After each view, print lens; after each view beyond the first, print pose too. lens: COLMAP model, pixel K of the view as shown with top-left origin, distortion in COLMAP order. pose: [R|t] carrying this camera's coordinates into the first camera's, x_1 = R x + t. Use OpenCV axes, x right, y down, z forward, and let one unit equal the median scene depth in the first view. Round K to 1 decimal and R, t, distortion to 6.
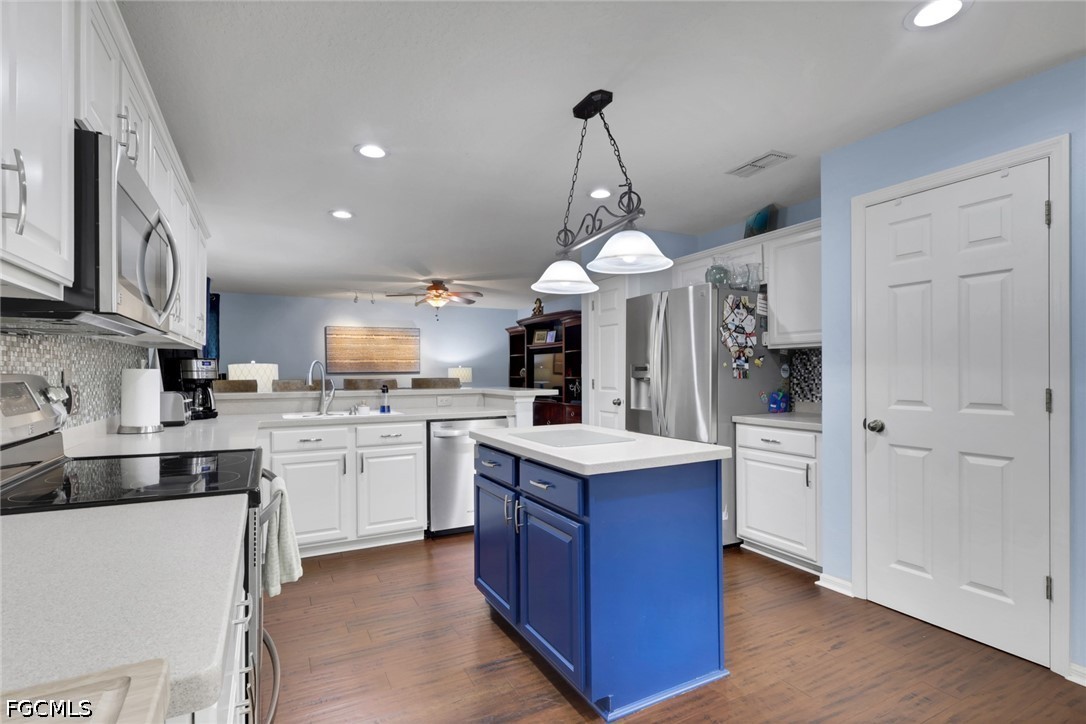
lens RADIAL K [[527.0, 0, 542.6], [0, 527.0, 364.0], [0, 0, 1]] dist [-0.000518, -0.000162]
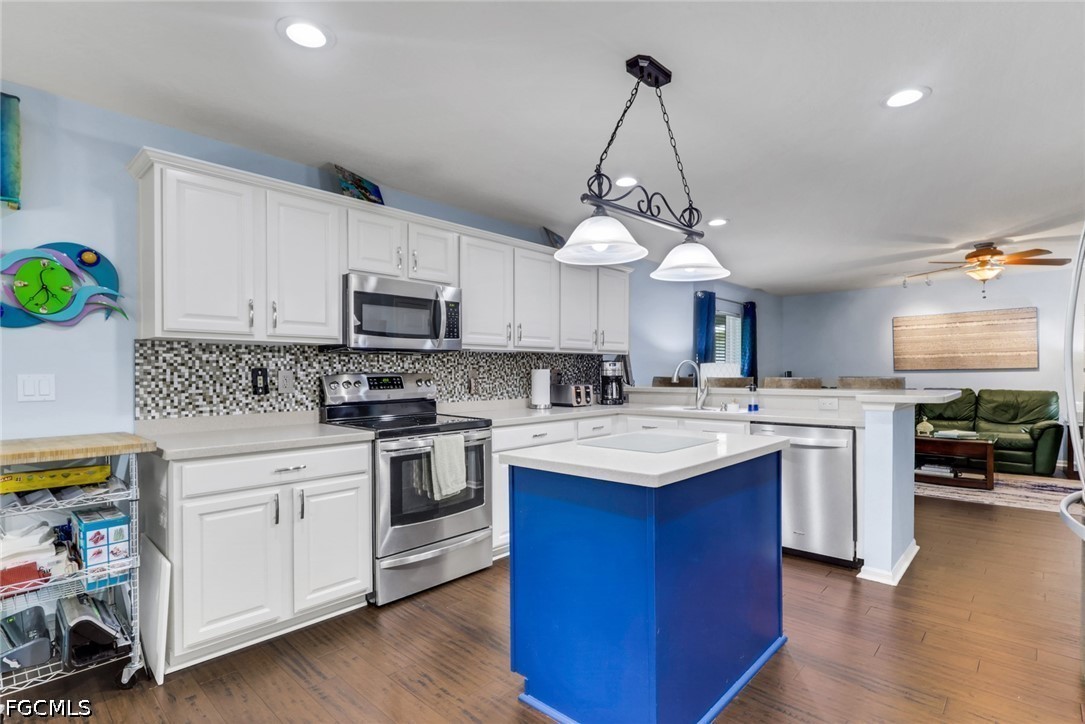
lens RADIAL K [[529.6, 0, 547.1], [0, 529.6, 375.4], [0, 0, 1]] dist [0.000077, 0.000133]
pose [[0.330921, 0.006019, -0.943639, 0.293109], [0.020144, 0.999707, 0.013441, 0.002340], [0.943444, -0.023456, 0.330702, 0.183737]]
